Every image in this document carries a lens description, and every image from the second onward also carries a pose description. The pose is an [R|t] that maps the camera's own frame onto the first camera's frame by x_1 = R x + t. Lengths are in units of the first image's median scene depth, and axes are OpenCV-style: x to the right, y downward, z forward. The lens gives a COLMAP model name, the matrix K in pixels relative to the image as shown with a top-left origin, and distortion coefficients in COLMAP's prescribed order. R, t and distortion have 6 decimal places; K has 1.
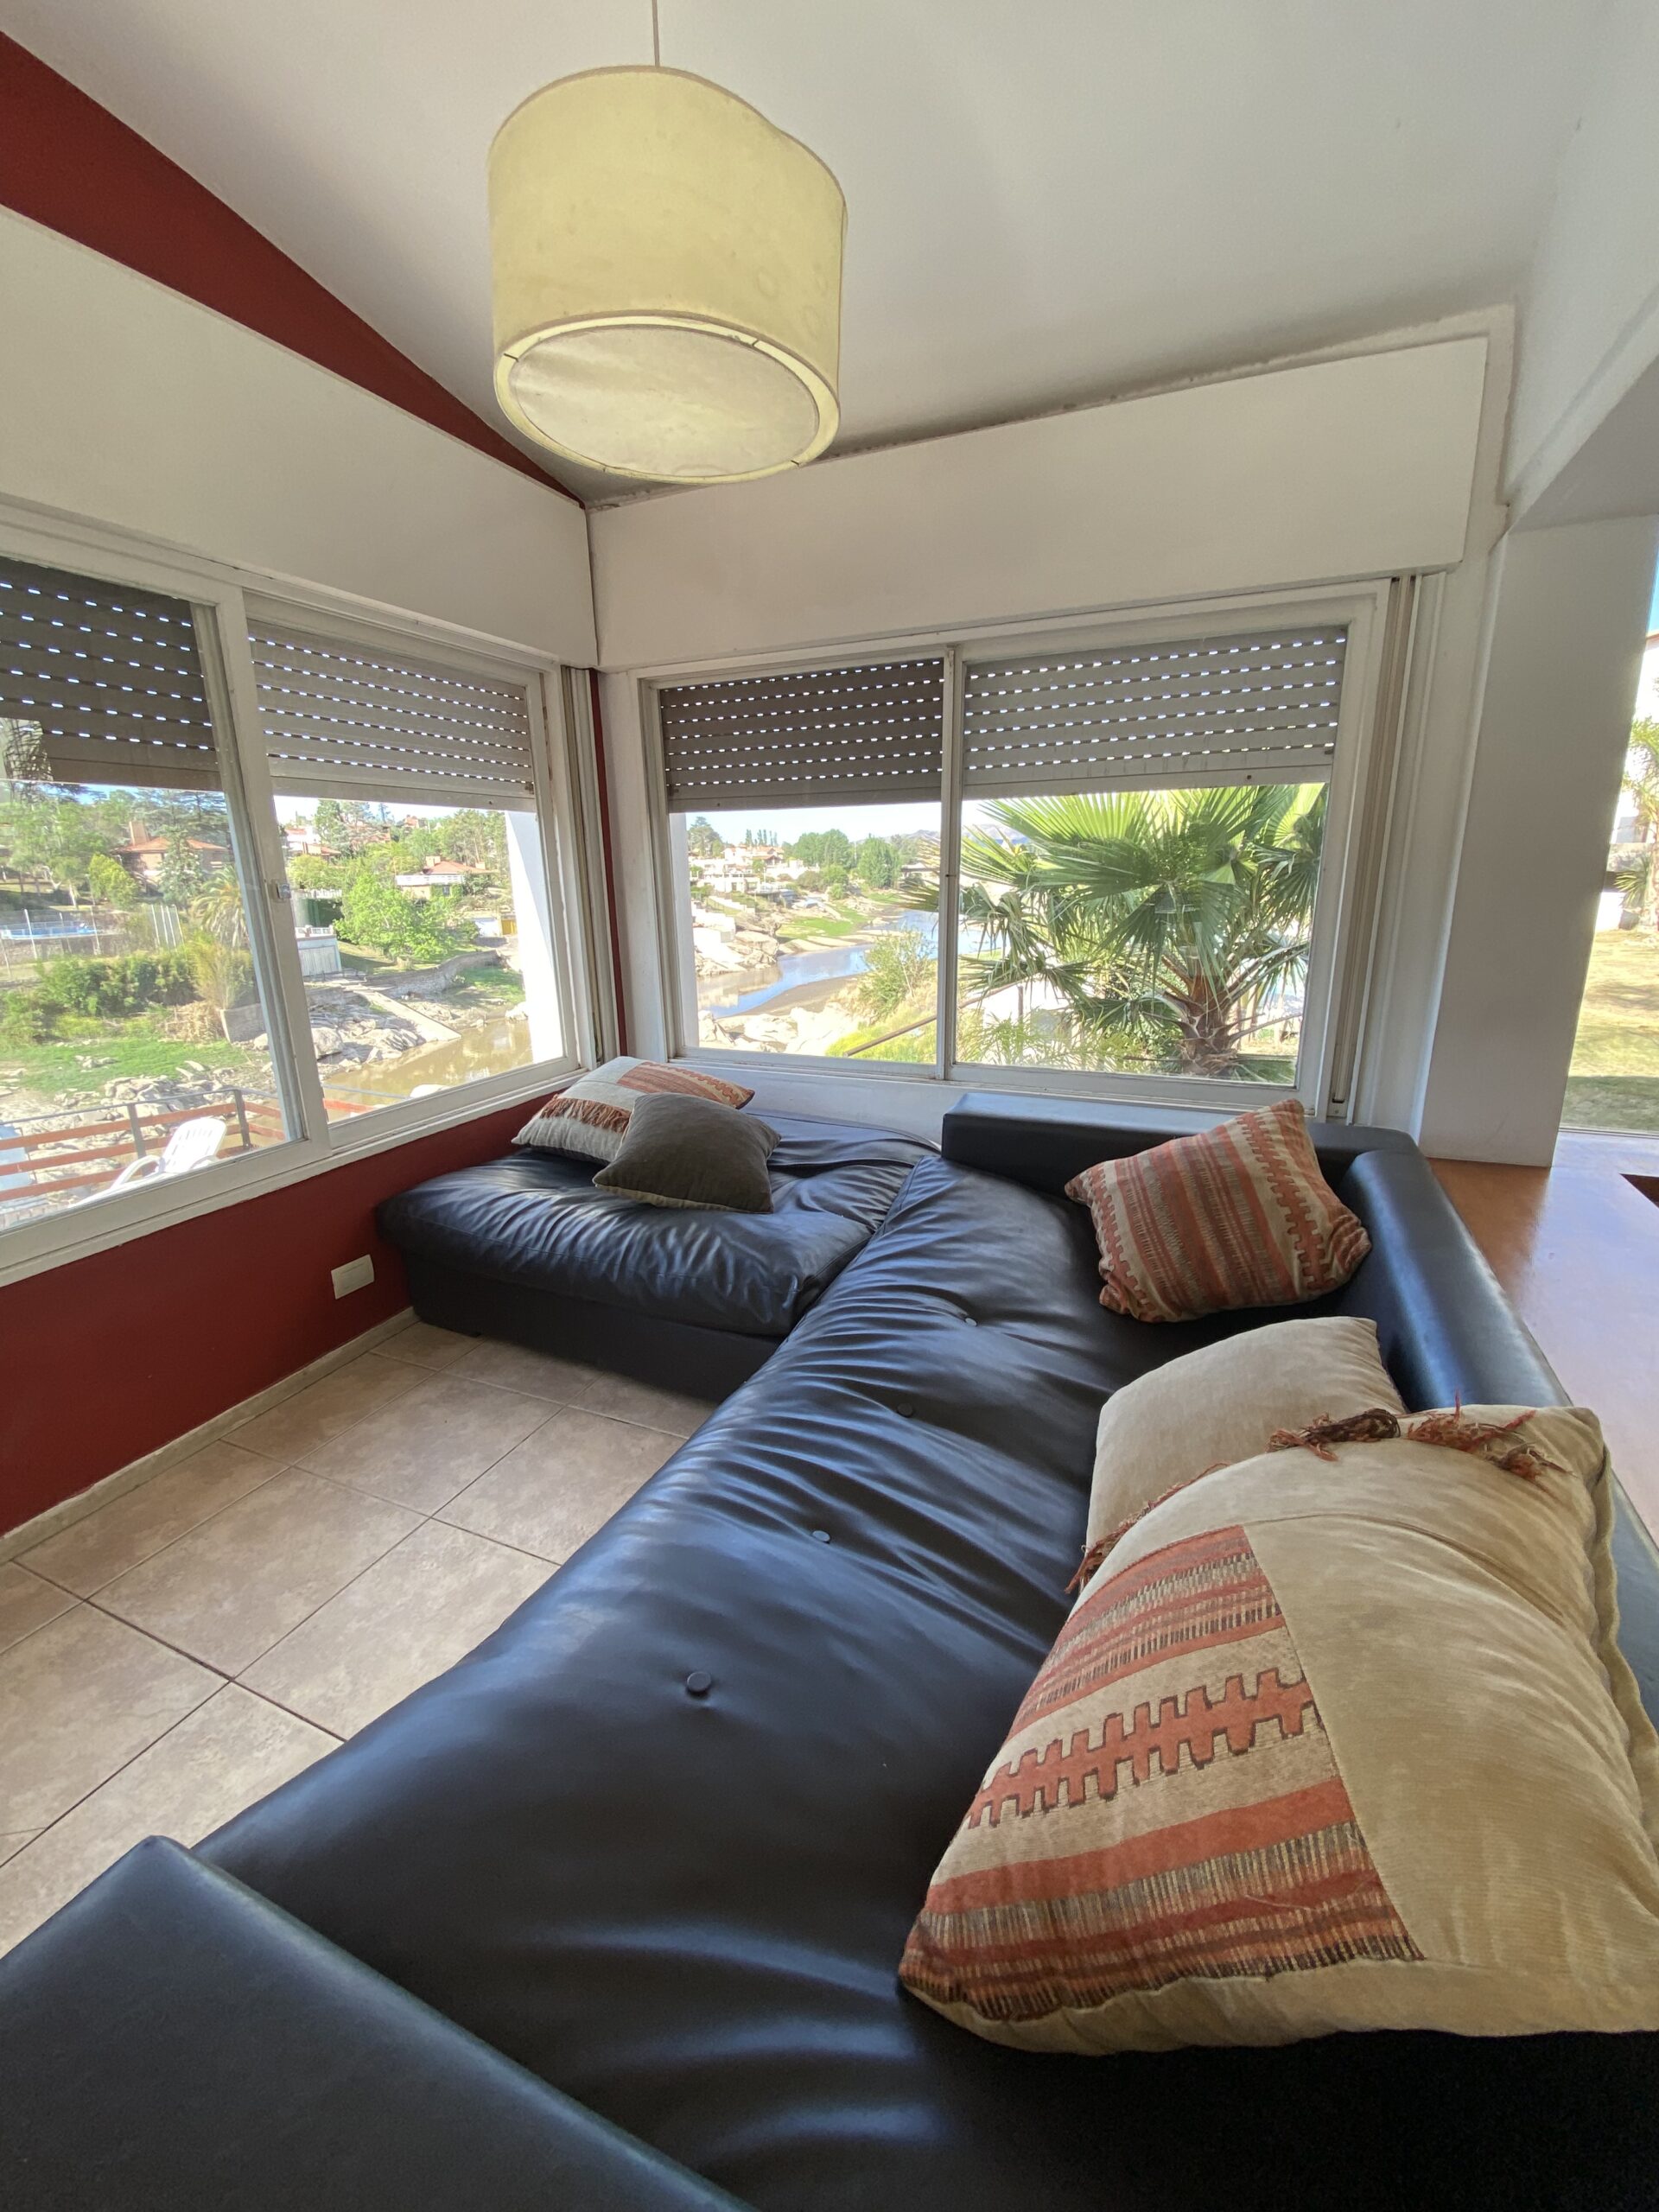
lens RADIAL K [[892.6, 0, 818.2], [0, 892.6, 1112.6], [0, 0, 1]] dist [0.001489, -0.010159]
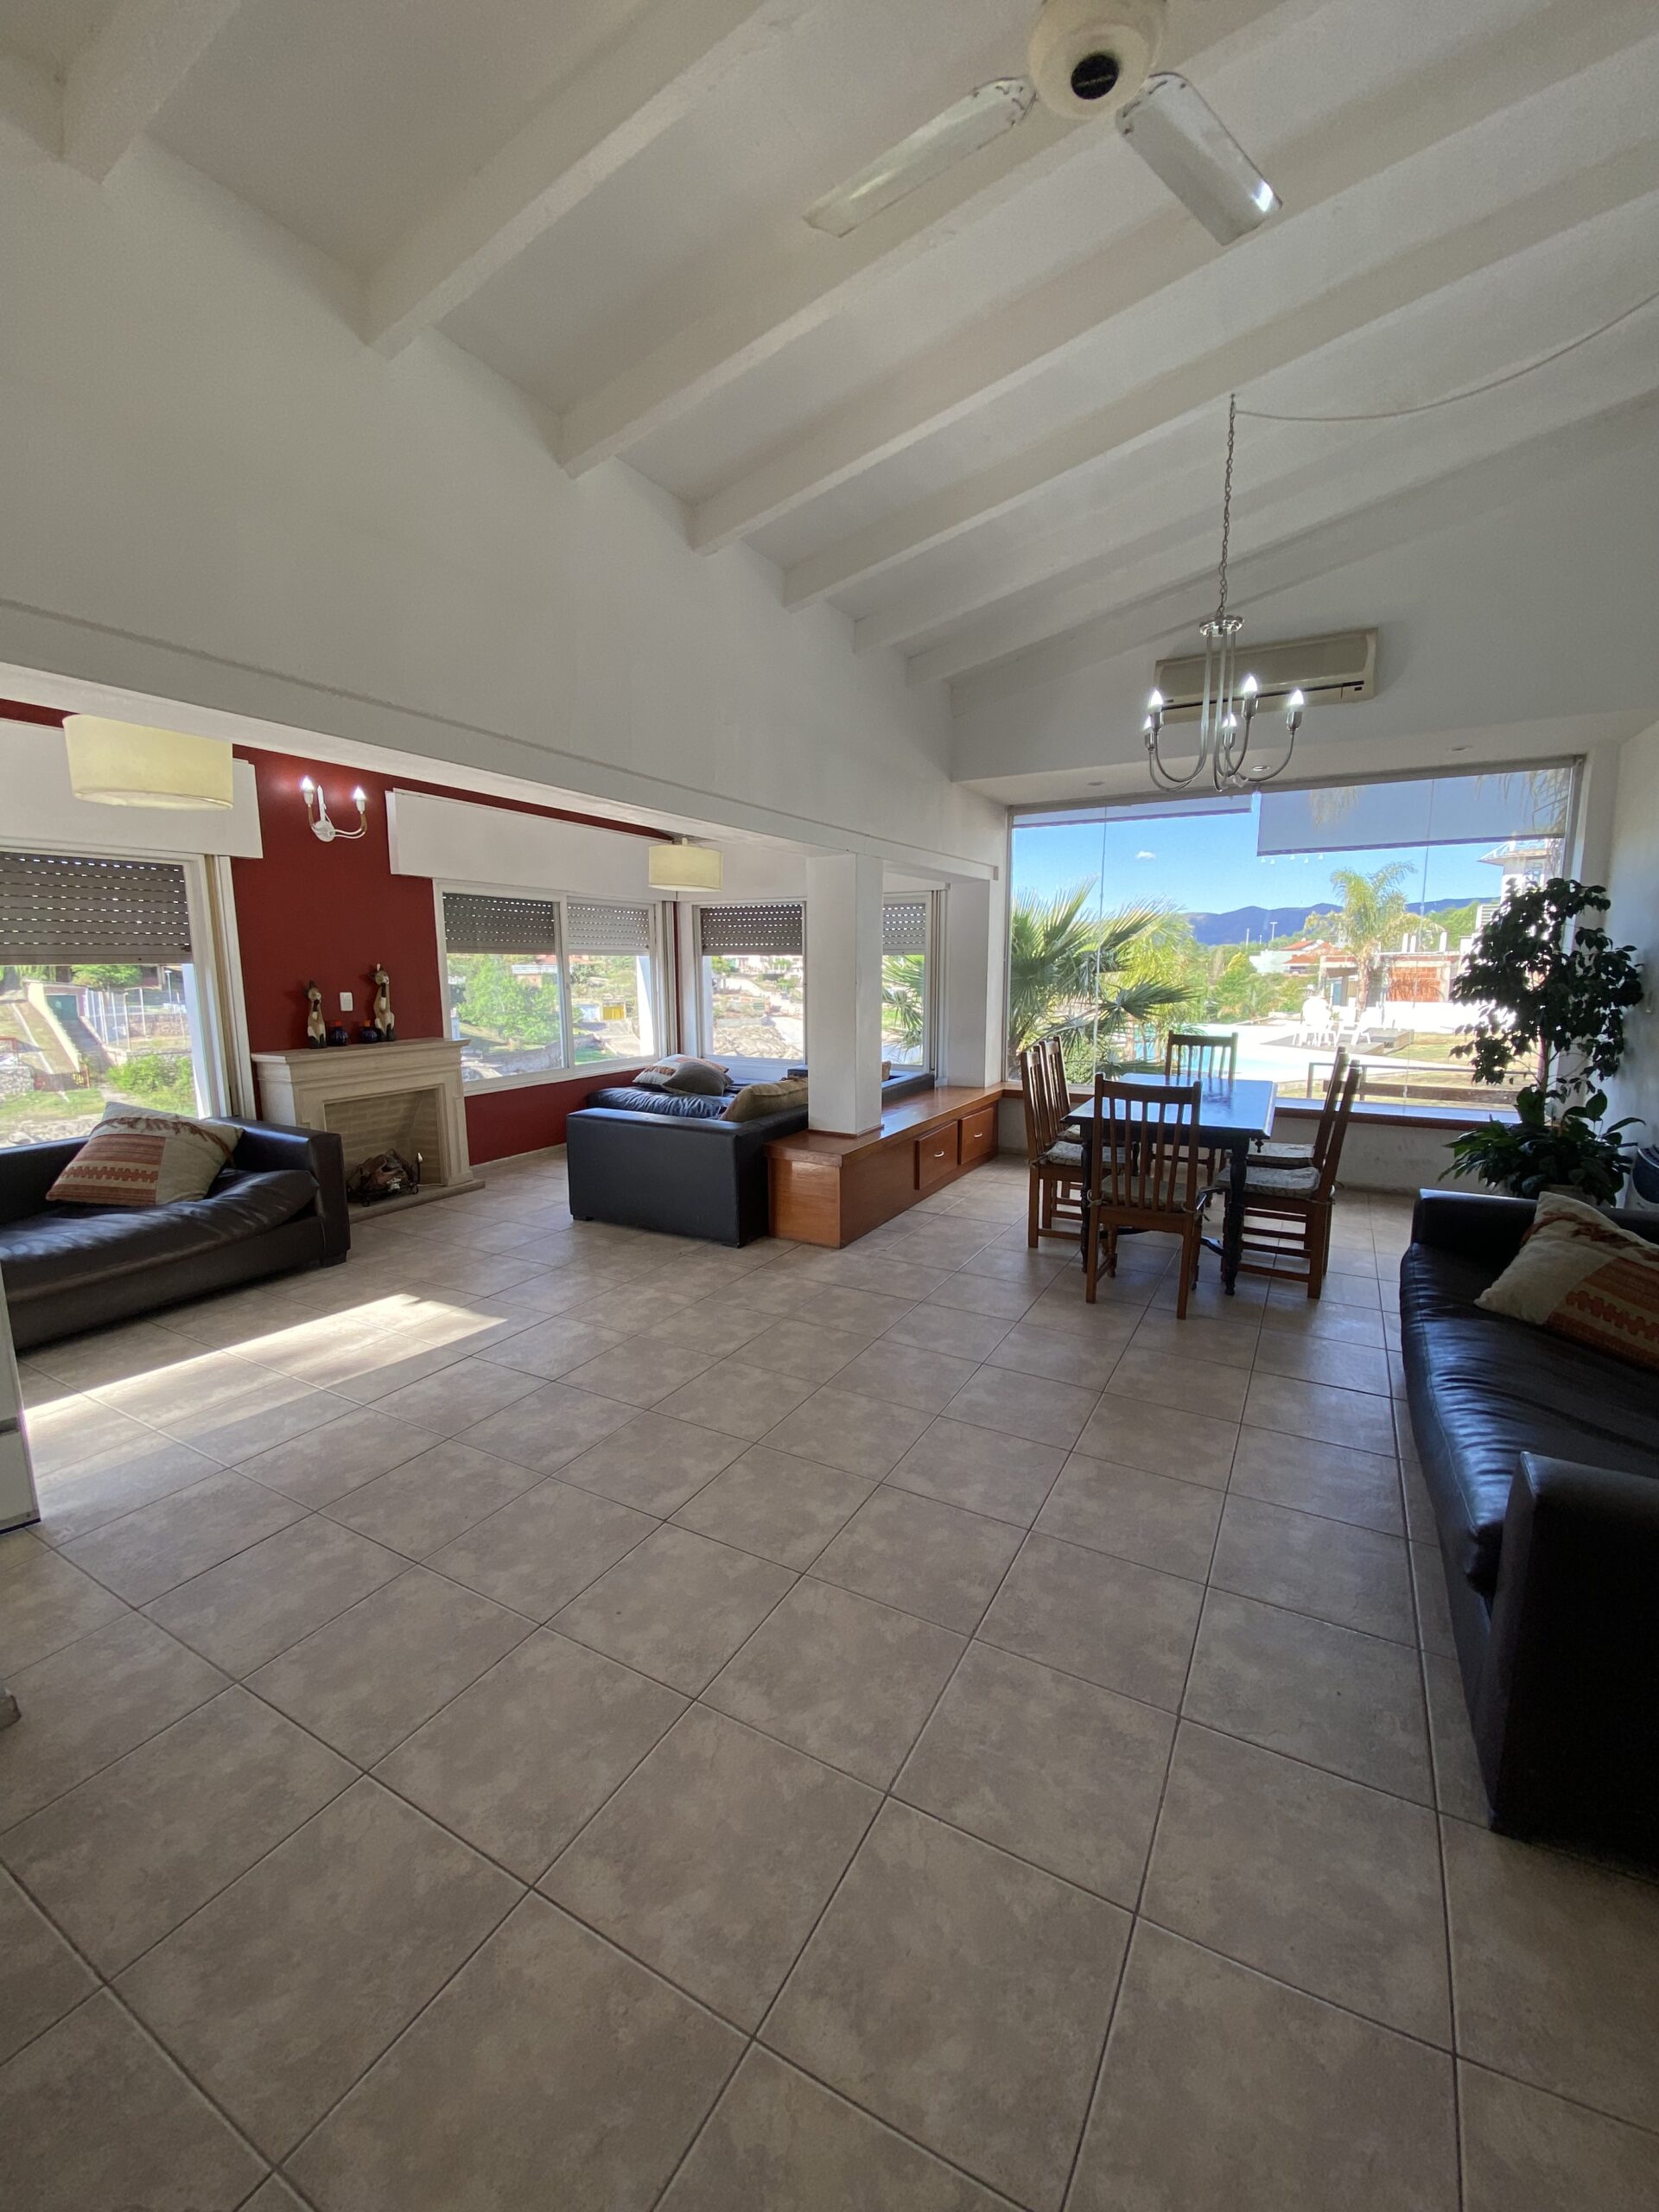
lens RADIAL K [[892.6, 0, 828.7], [0, 892.6, 1096.8], [0, 0, 1]] dist [0.001489, -0.010159]
pose [[0.996116, 0.026050, -0.084107, 0.369012], [-0.035700, 0.992682, -0.115362, 0.295106], [0.080486, 0.117917, 0.989756, -1.259633]]
